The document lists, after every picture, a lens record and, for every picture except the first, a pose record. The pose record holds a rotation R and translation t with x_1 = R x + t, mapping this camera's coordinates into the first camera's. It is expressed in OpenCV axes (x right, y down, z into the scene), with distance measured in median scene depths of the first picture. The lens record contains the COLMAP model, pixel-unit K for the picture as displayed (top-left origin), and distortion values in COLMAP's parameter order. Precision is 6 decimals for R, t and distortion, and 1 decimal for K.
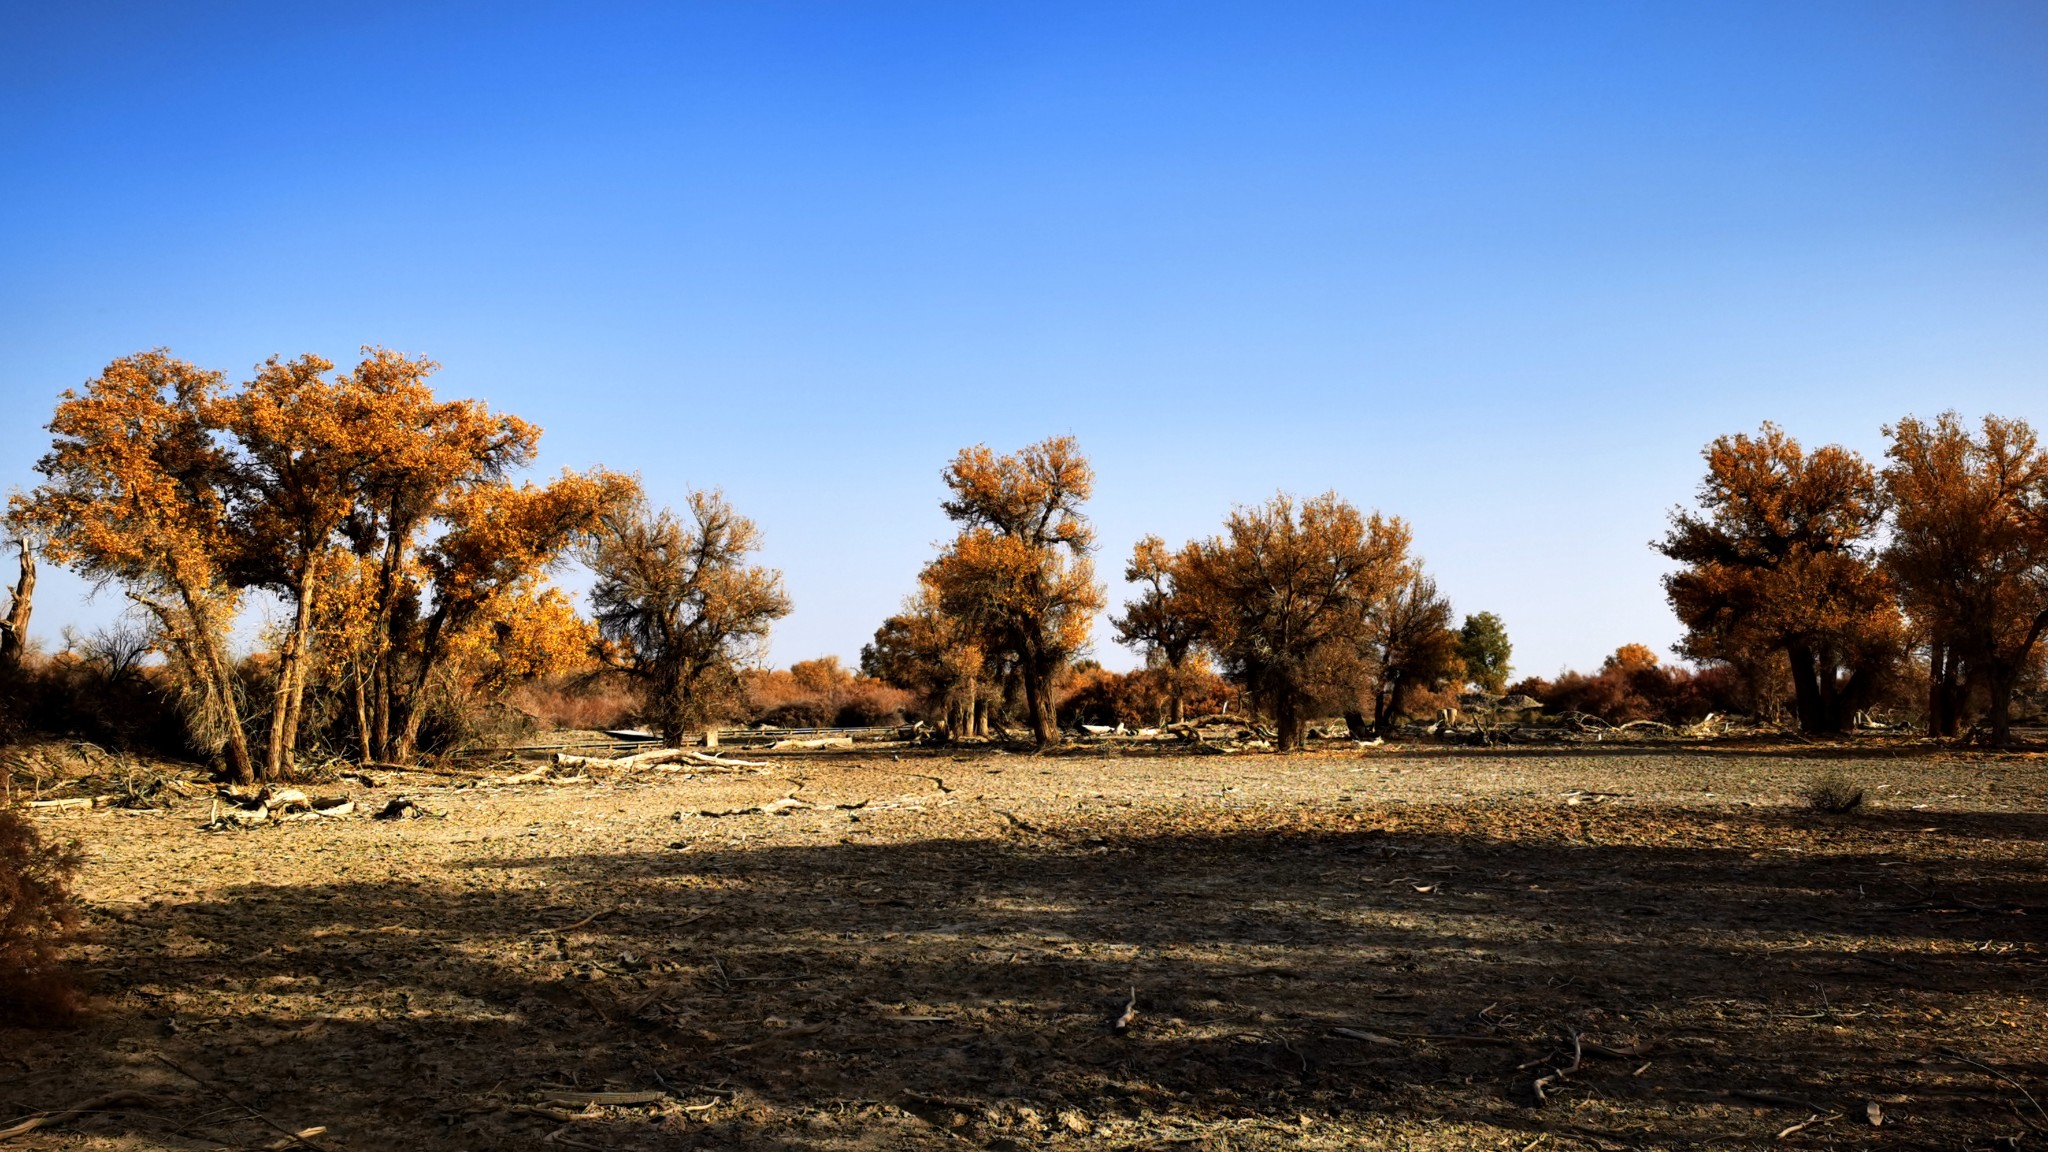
lens RADIAL K [[1633.8, 0, 1024.0], [0, 1633.8, 576.0], [0, 0, 1]] dist [0.003526, 0.003912]
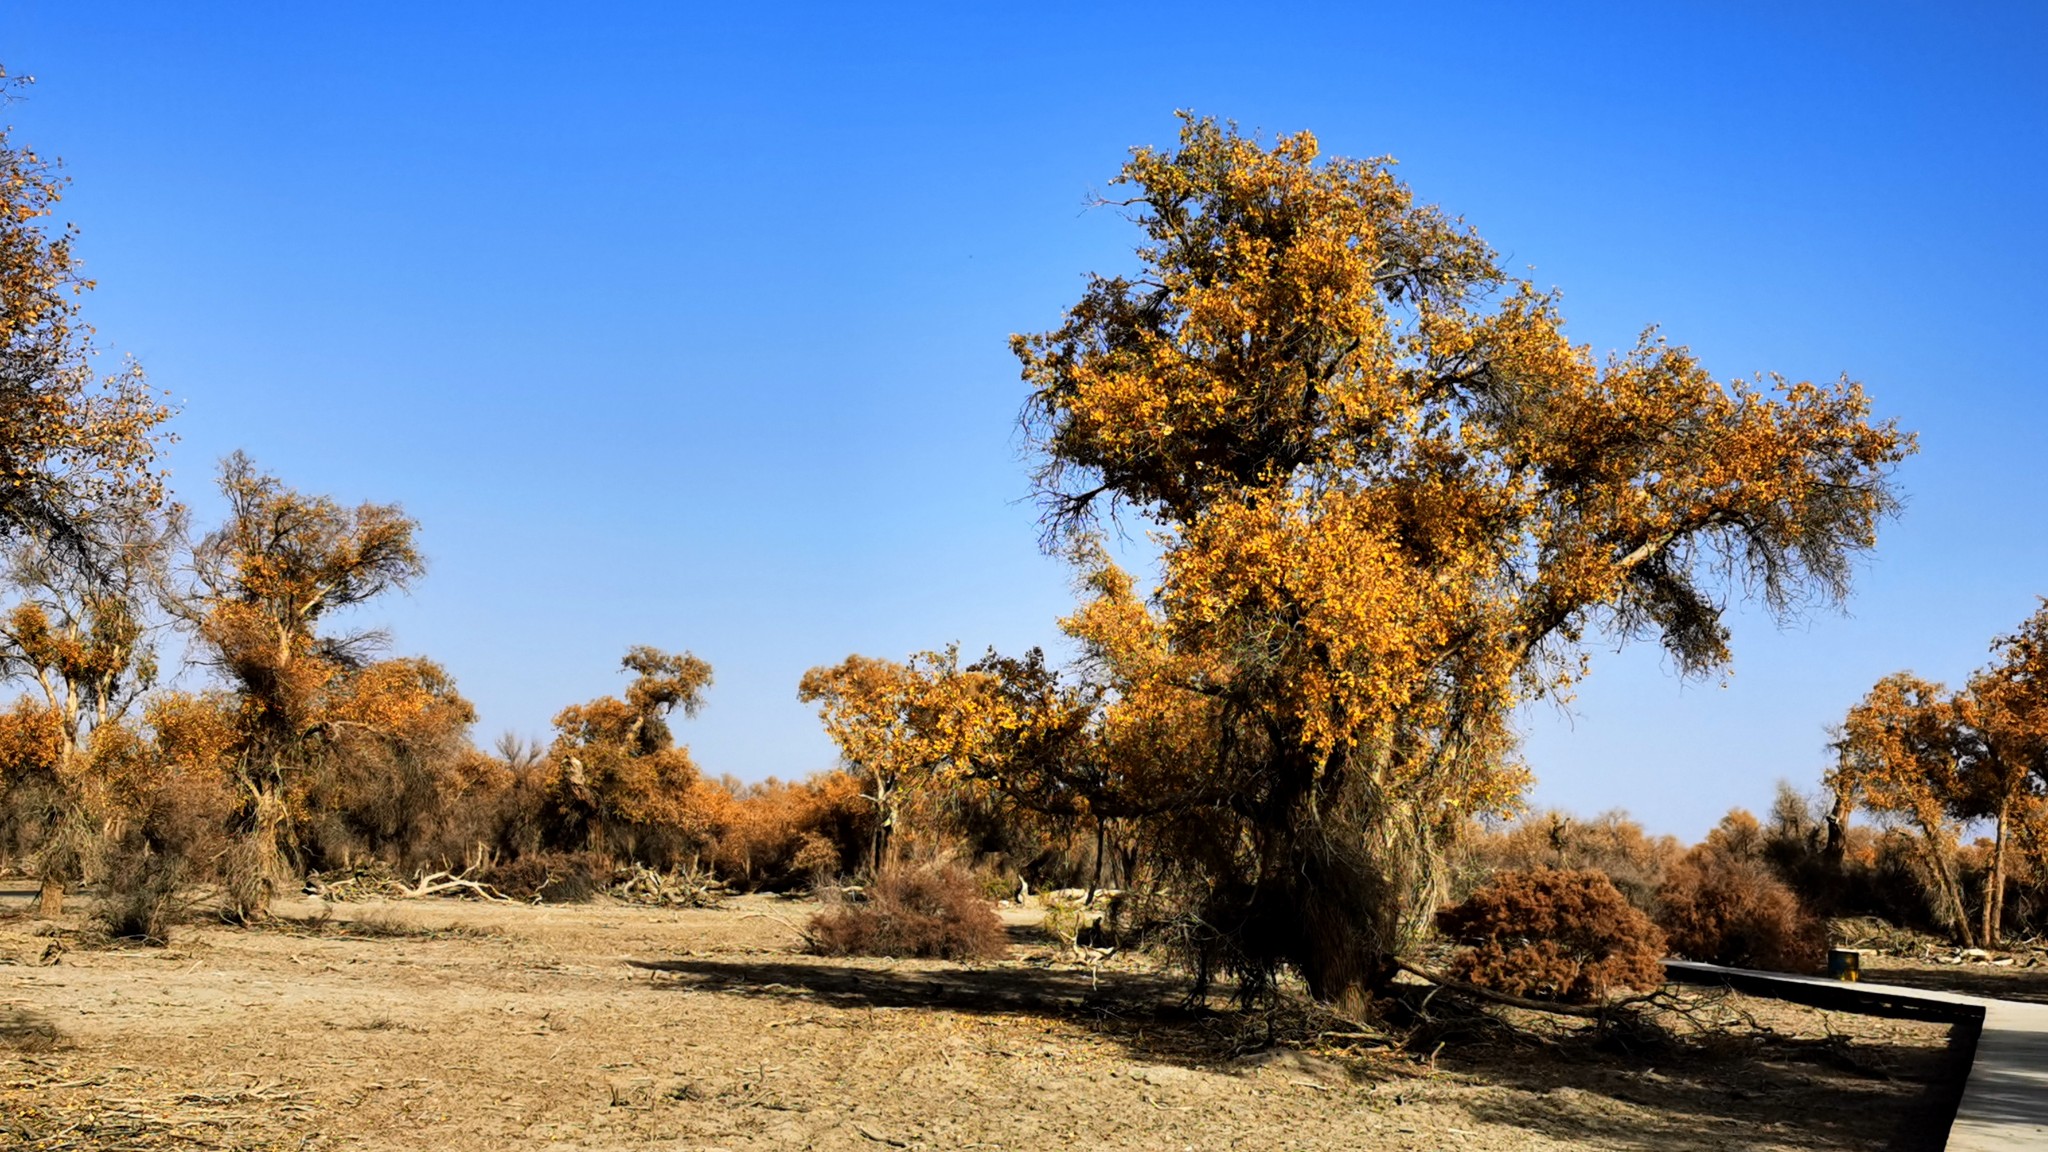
lens RADIAL K [[2138.0, 0, 1024.0], [0, 2138.0, 576.0], [0, 0, 1]] dist [-0.011768, 0.023391]
pose [[0.606768, -0.069541, -0.791831, 0.176858], [0.014211, 0.996956, -0.076665, -0.024299], [0.794752, 0.035265, 0.605909, -0.277149]]
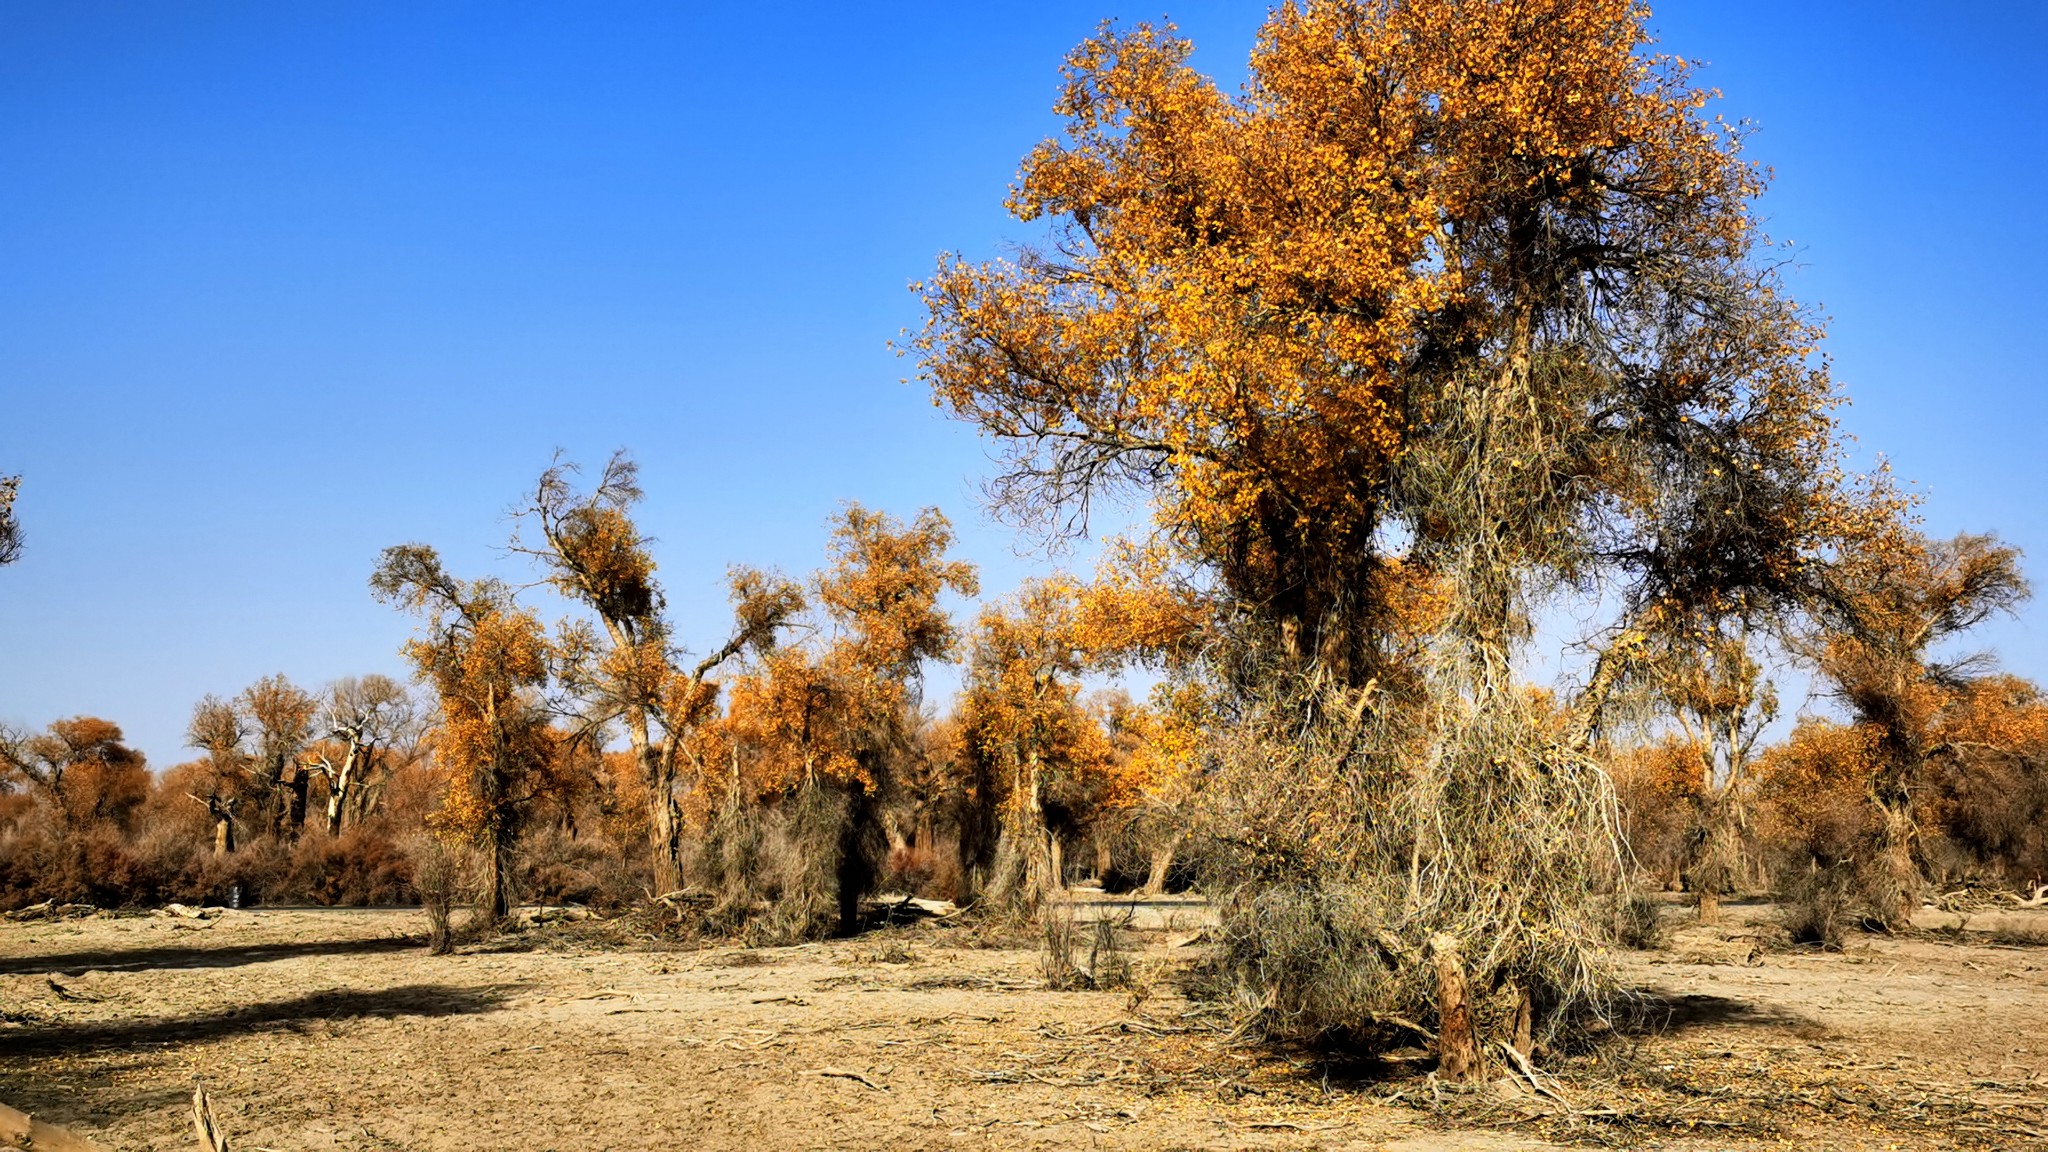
lens RADIAL K [[2138.0, 0, 1024.0], [0, 2138.0, 576.0], [0, 0, 1]] dist [-0.011768, 0.023391]
pose [[0.008746, -0.102484, -0.994696, 0.263112], [0.052839, 0.993392, -0.101885, -0.038814], [0.998565, -0.051668, 0.014103, -0.426373]]
